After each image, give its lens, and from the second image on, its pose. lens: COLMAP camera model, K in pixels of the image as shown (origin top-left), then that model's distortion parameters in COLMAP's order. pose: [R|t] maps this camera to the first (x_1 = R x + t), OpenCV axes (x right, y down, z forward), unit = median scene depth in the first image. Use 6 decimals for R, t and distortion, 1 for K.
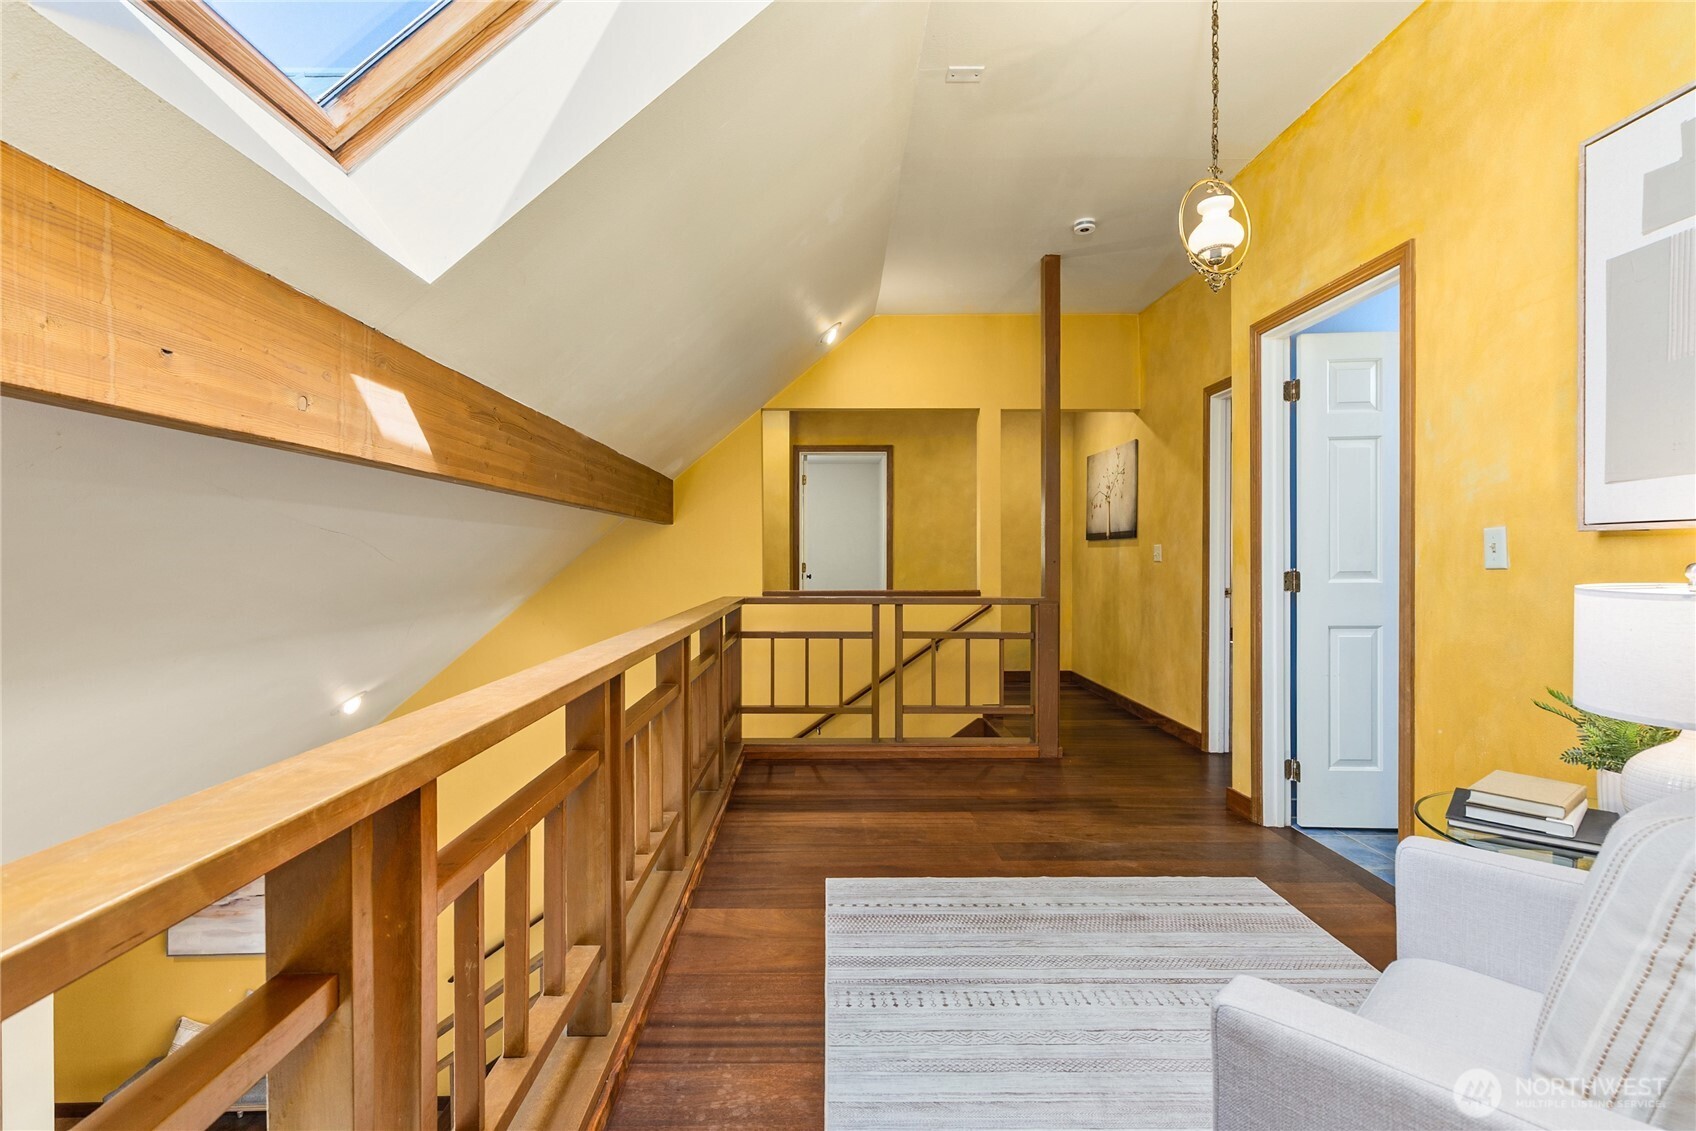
lens RADIAL K [[776.0, 0, 846.1], [0, 776.0, 566.4], [0, 0, 1]] dist [-0.001818, -0.000124]
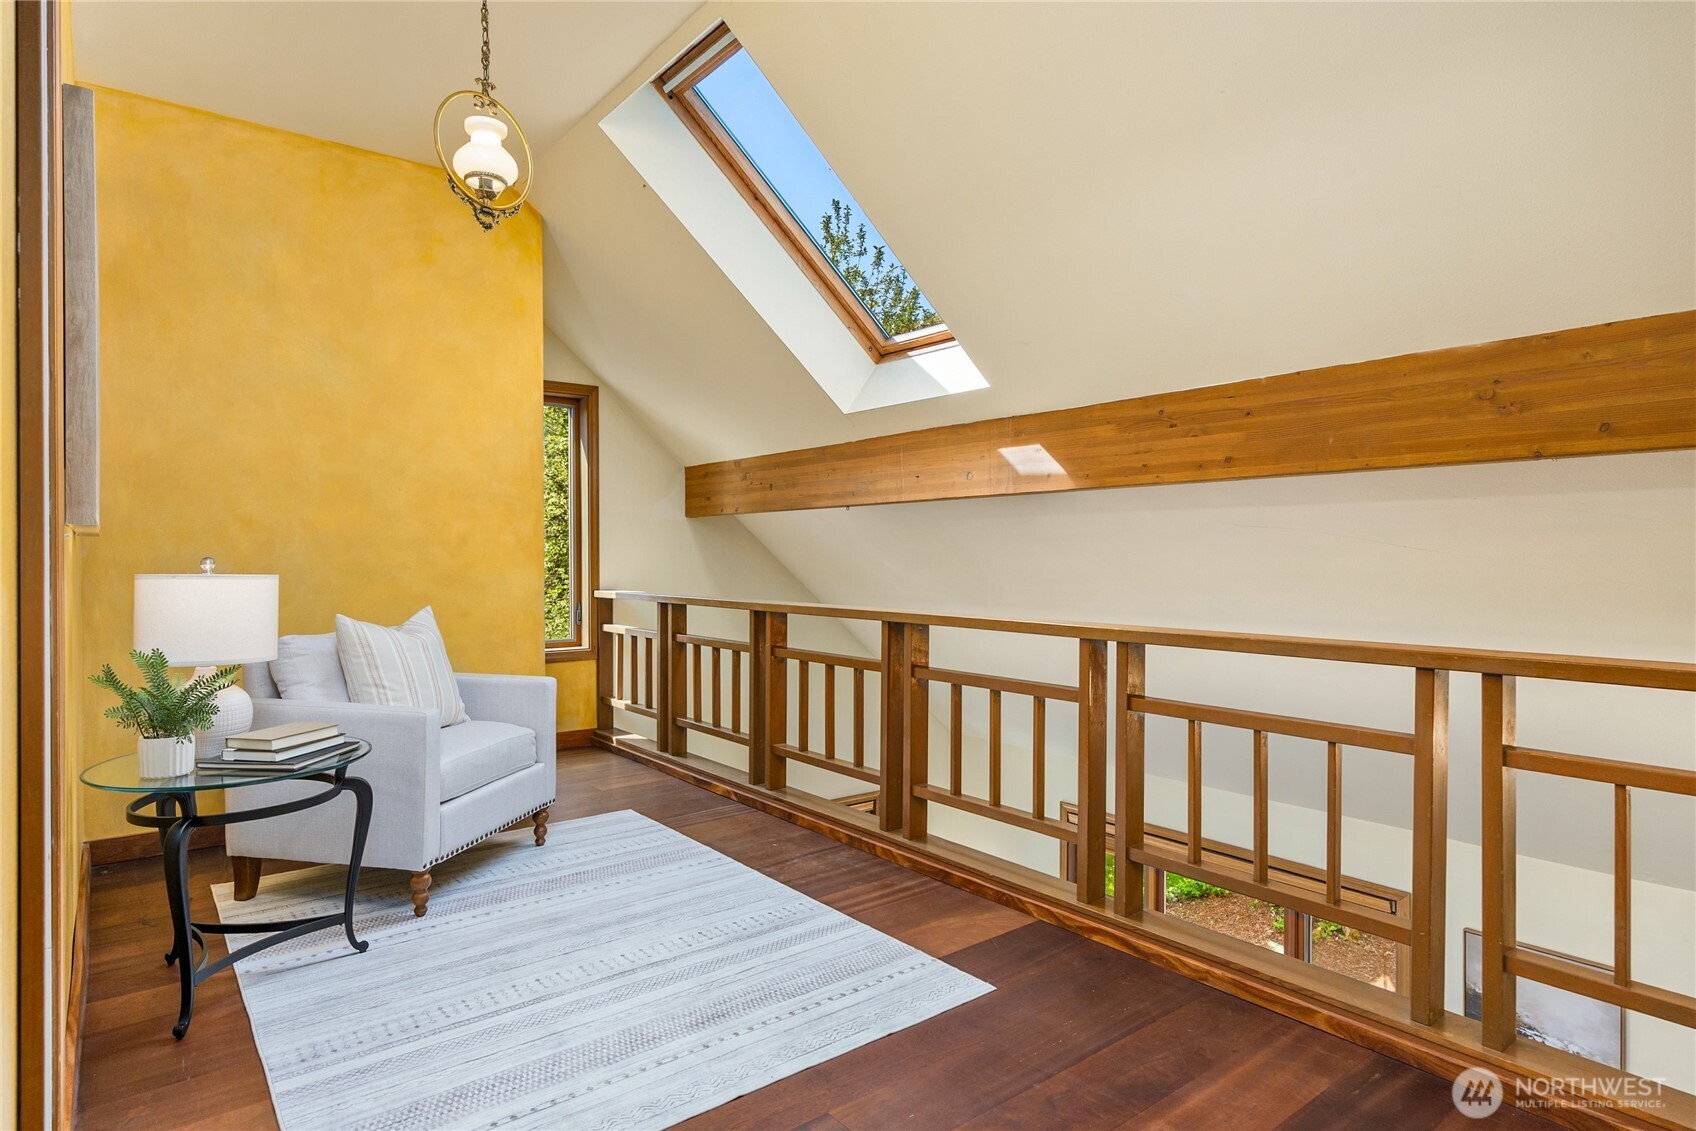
lens RADIAL K [[950.9, 0, 852.5], [0, 950.9, 561.1], [0, 0, 1]] dist [-0.002379, -0.000184]
pose [[-0.802894, 0.005430, -0.596097, 0.835718], [-0.000083, 0.999957, 0.009221, -0.005322], [0.596122, 0.007453, -0.802859, 2.235203]]
